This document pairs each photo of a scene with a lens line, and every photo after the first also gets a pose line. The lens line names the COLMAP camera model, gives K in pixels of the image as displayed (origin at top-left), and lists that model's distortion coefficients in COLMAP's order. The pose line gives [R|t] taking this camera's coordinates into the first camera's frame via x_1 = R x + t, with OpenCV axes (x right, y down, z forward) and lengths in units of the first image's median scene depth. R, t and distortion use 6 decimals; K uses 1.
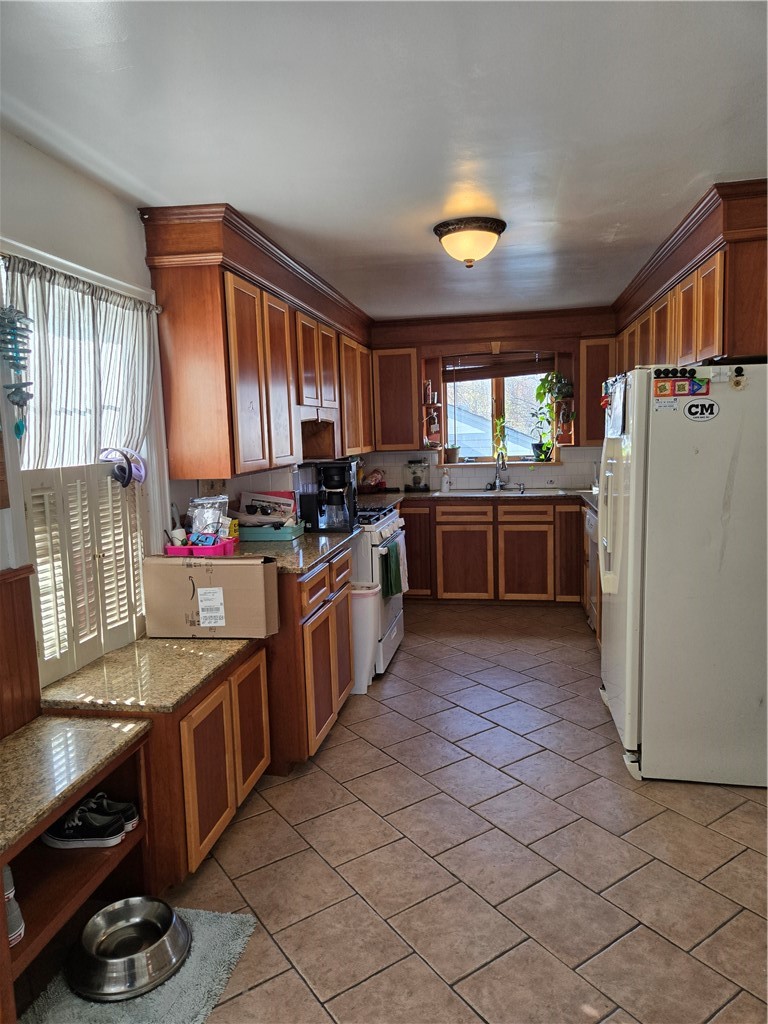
lens RADIAL K [[695.4, 0, 390.3], [0, 695.4, 514.2], [0, 0, 1]] dist [0.049722, -0.016703]
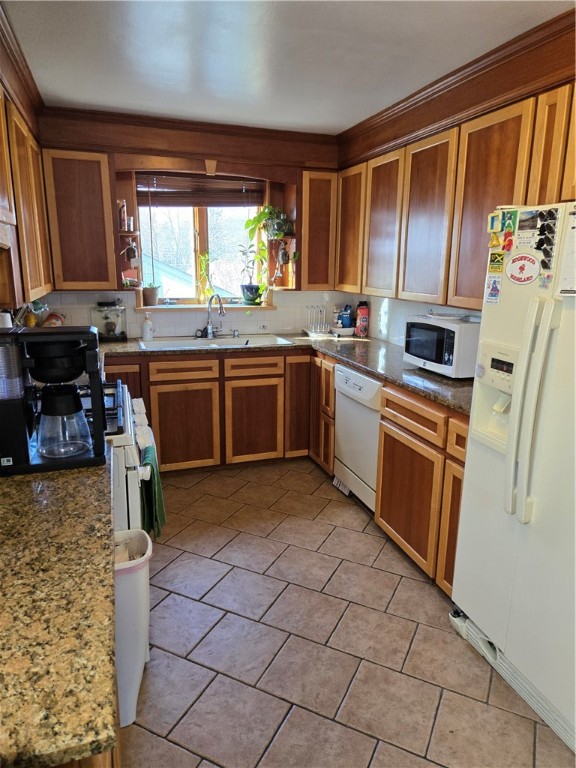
lens RADIAL K [[521.6, 0, 300.8], [0, 521.6, 378.6], [0, 0, 1]] dist [0.049722, -0.016703]
pose [[0.871574, -0.066581, 0.485722, -0.074687], [0.019362, 0.994637, 0.101598, -0.050082], [-0.489882, -0.079146, 0.868189, 0.379788]]
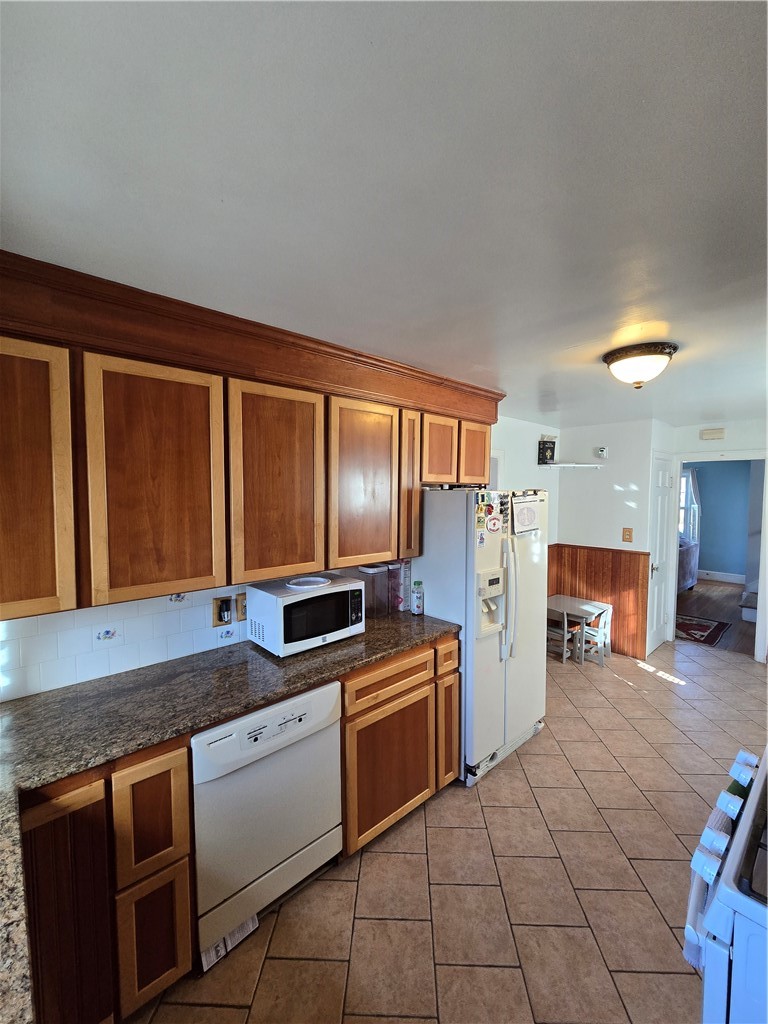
lens RADIAL K [[422.5, 0, 386.4], [0, 422.5, 510.8], [0, 0, 1]] dist [0.002542, -0.000034]
pose [[-0.790100, -0.006045, 0.612948, 0.009340], [0.094448, 0.986810, 0.131476, -0.158202], [-0.605658, 0.161771, -0.779108, 0.973197]]
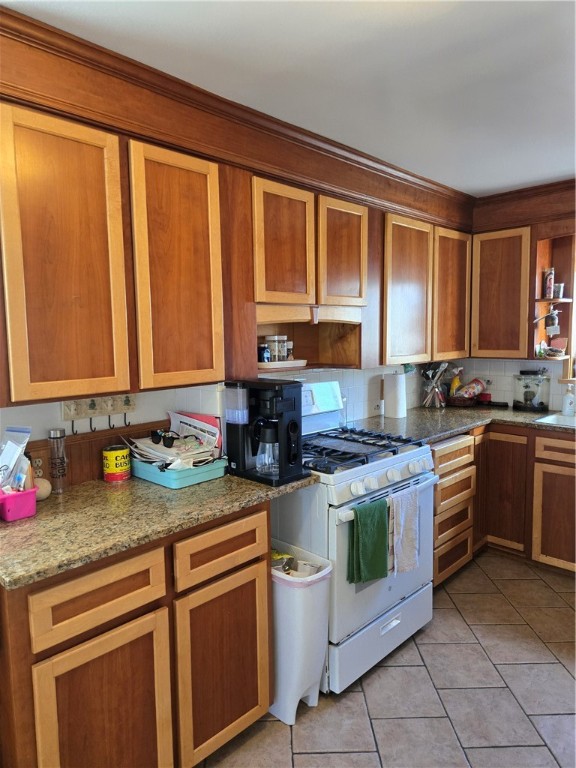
lens RADIAL K [[521.6, 0, 284.5], [0, 521.6, 378.7], [0, 0, 1]] dist [0.049722, -0.016703]
pose [[0.827698, 0.071607, -0.556587, 0.149108], [-0.080026, 0.996750, 0.009229, -0.055481], [0.555439, 0.036902, 0.830738, 0.374088]]
